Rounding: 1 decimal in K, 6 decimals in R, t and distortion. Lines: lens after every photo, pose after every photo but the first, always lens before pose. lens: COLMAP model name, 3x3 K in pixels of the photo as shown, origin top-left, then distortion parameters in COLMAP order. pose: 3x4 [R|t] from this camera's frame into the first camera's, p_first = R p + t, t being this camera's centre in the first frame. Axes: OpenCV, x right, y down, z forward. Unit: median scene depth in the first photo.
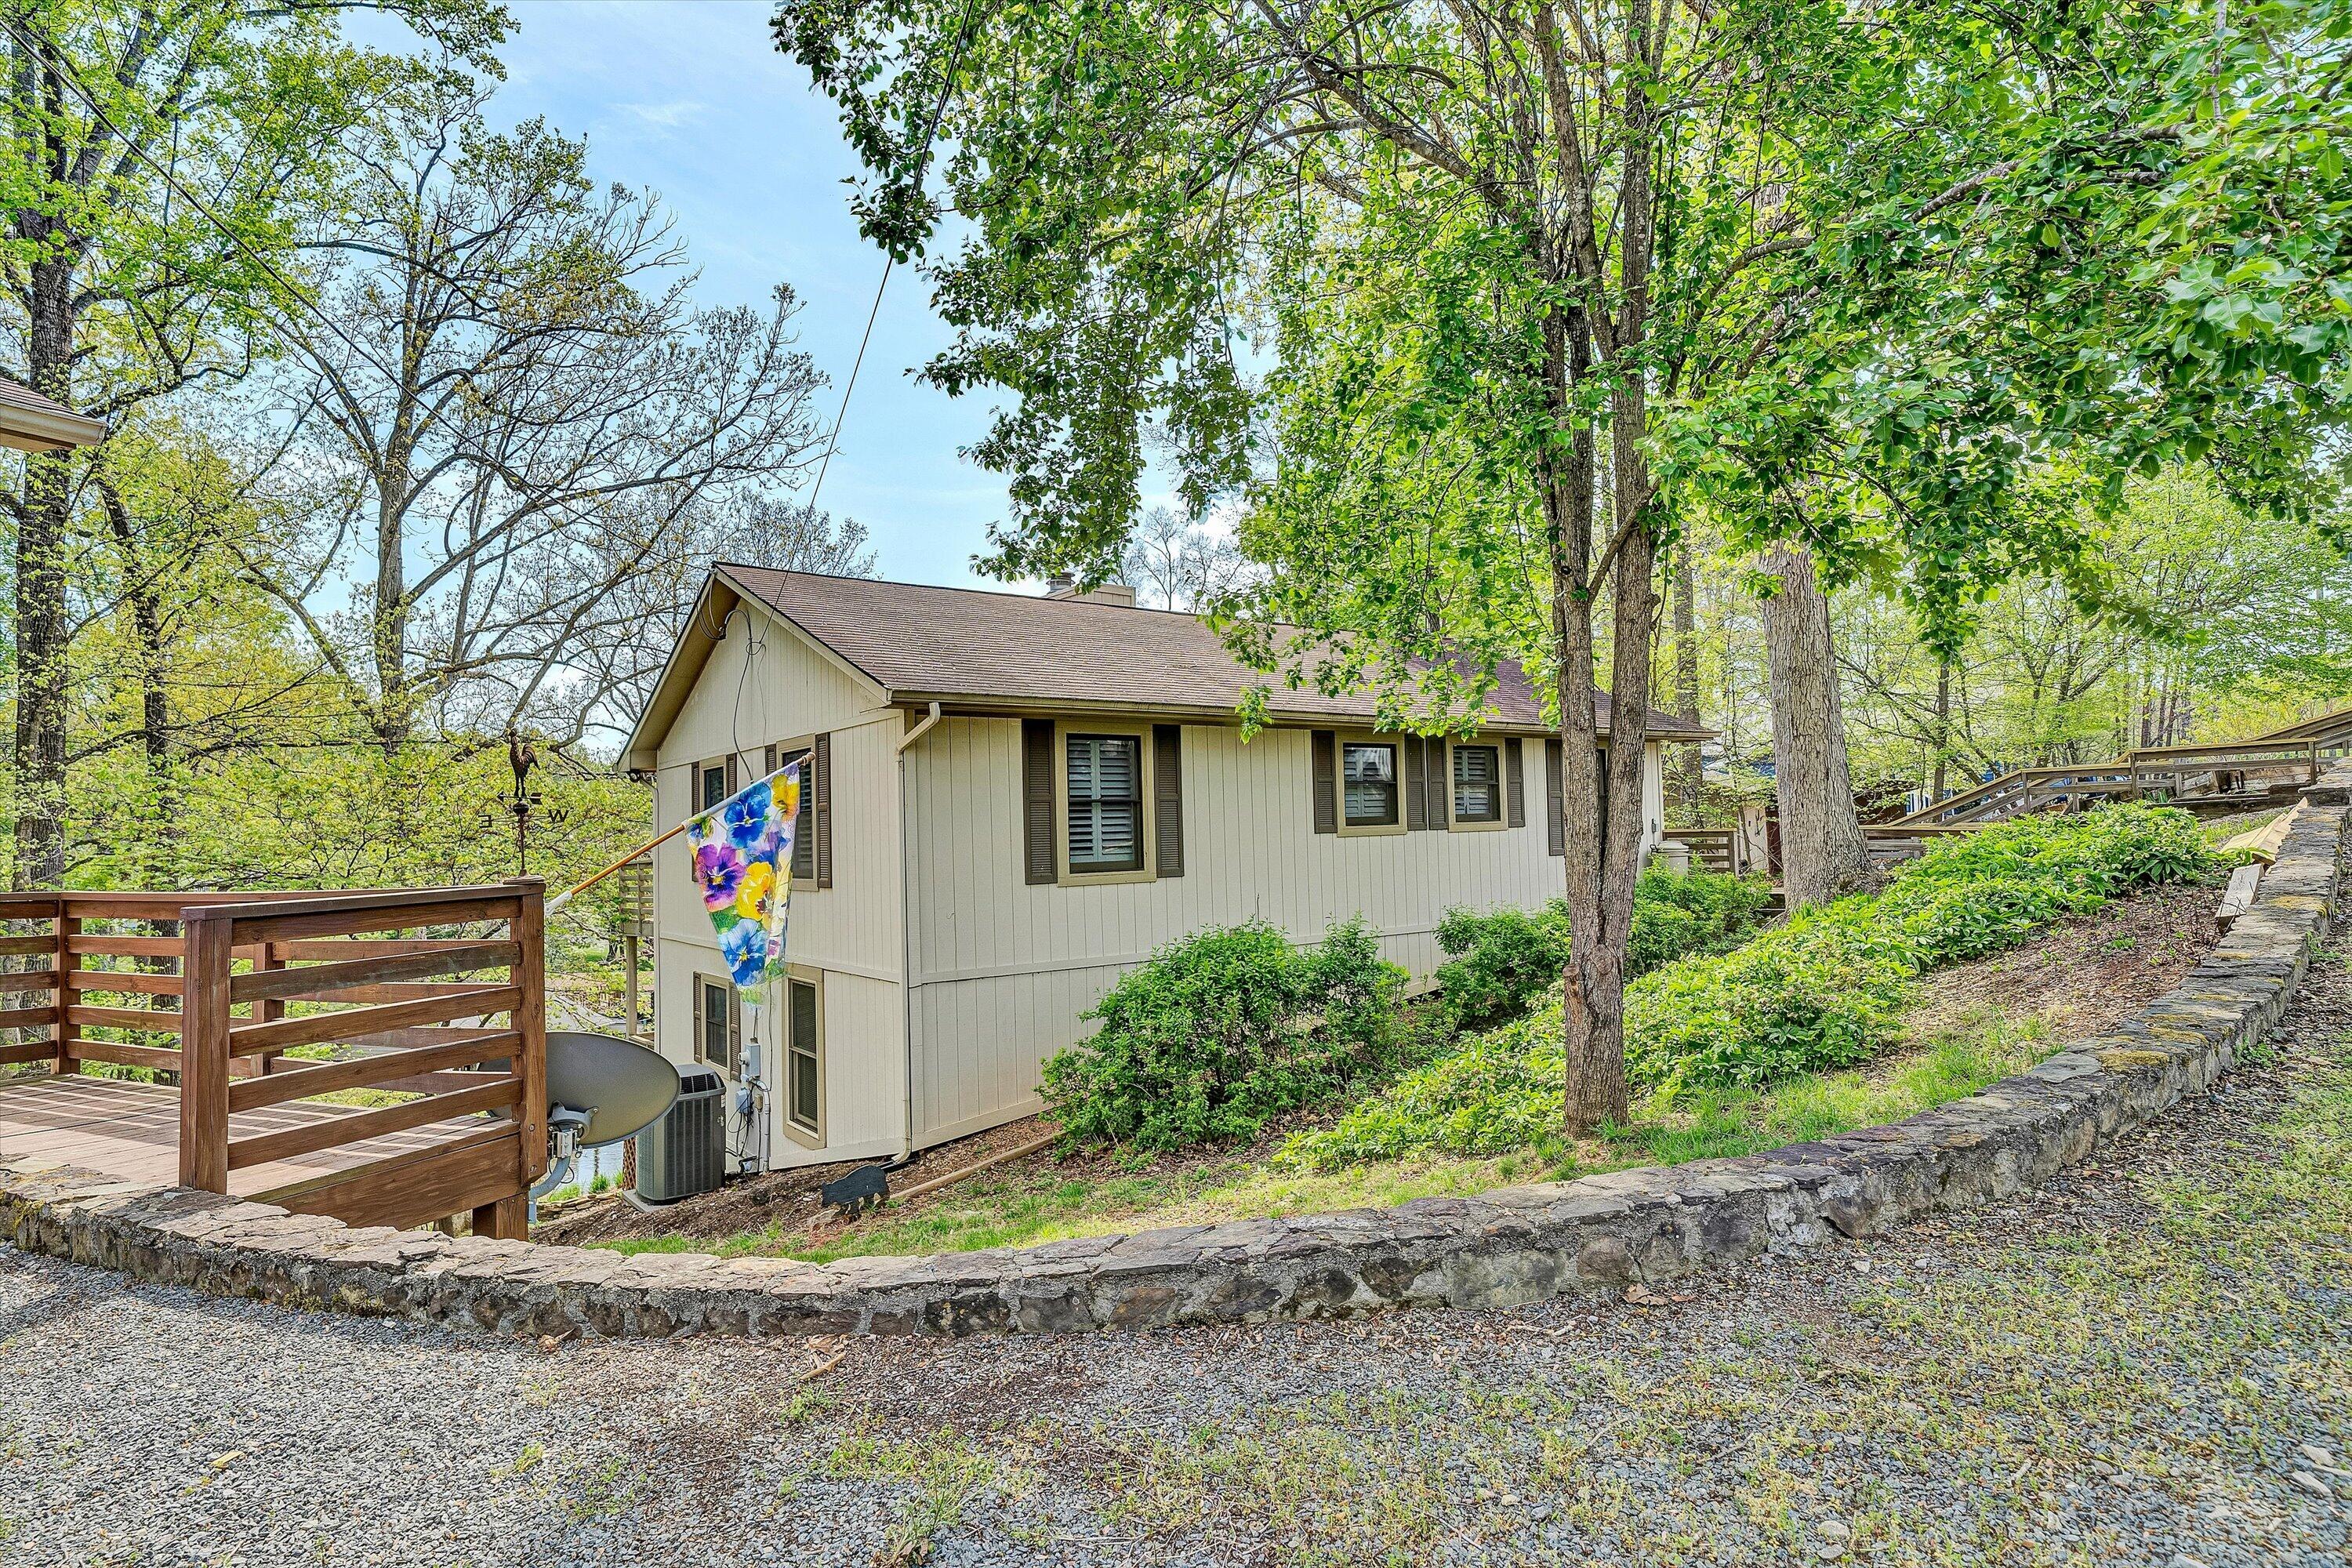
lens RADIAL K [[1117.6, 0, 1169.4], [0, 1117.6, 805.7], [0, 0, 1]] dist [0.000854, 0.000071]
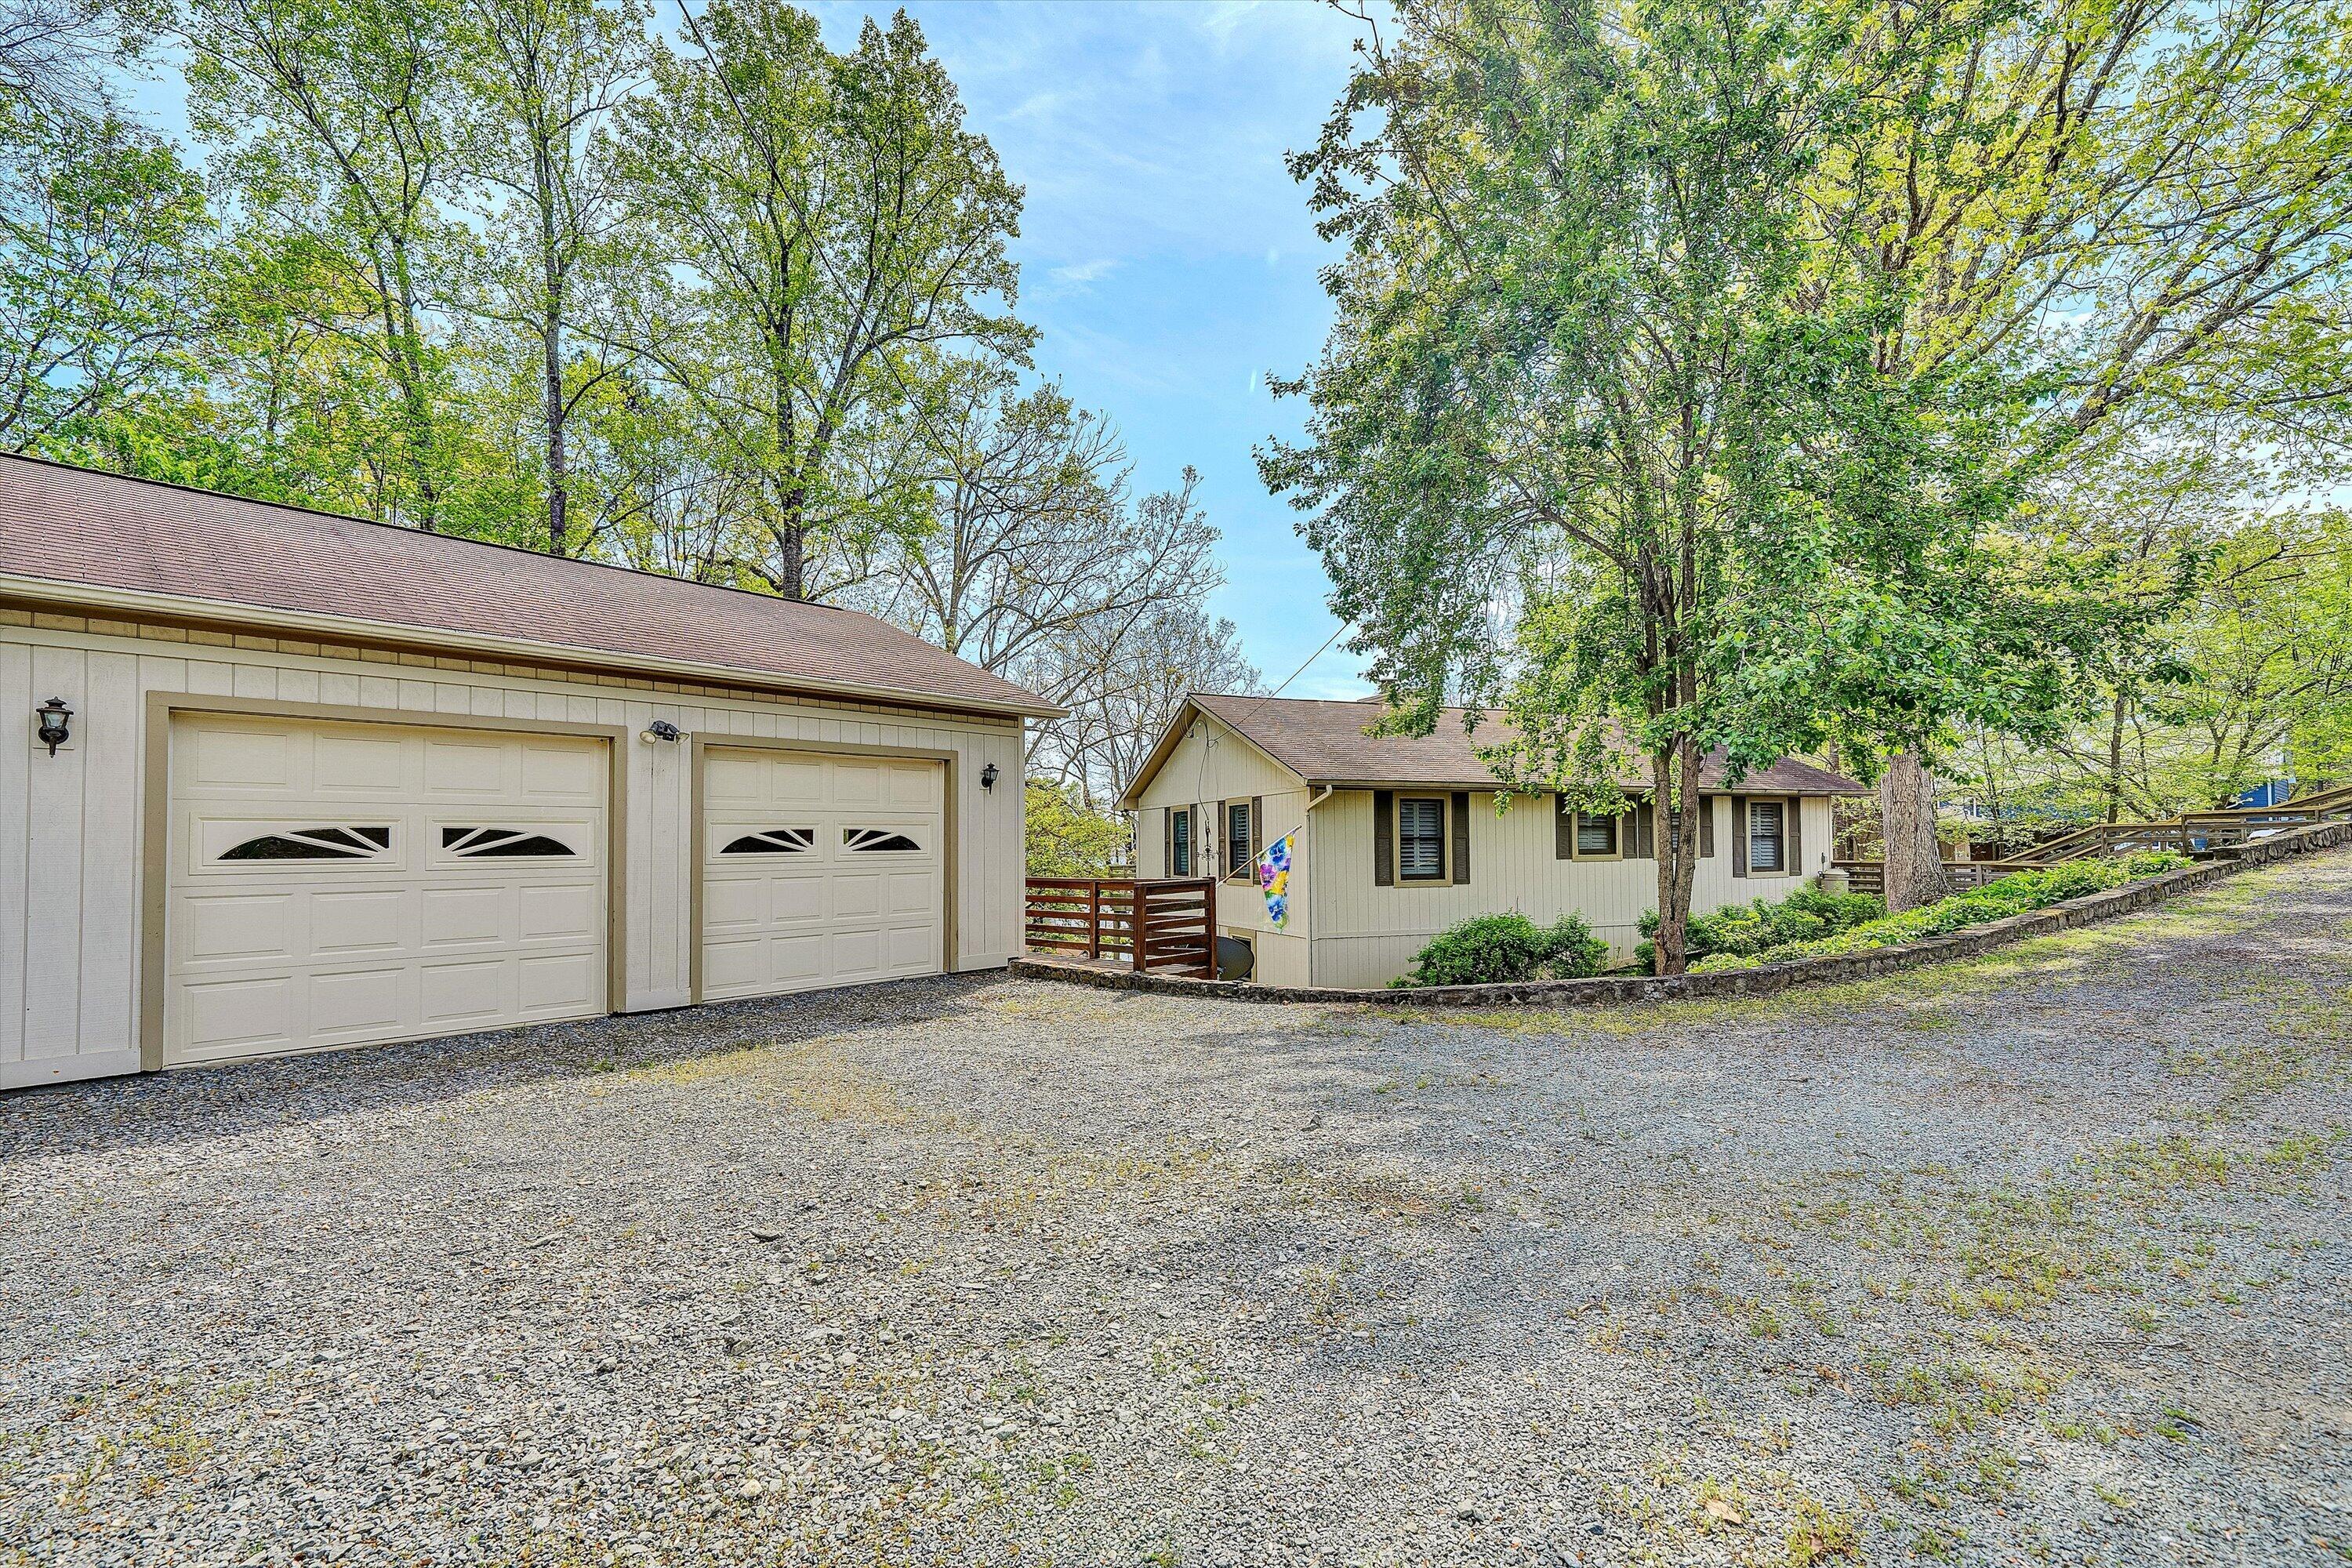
lens RADIAL K [[1117.6, 0, 1169.4], [0, 1117.6, 805.7], [0, 0, 1]] dist [0.000854, 0.000071]
pose [[0.967528, 0.011275, -0.252513, -0.000284], [-0.012475, 0.999917, -0.003150, -0.044726], [0.252457, 0.006198, 0.967588, -0.766187]]
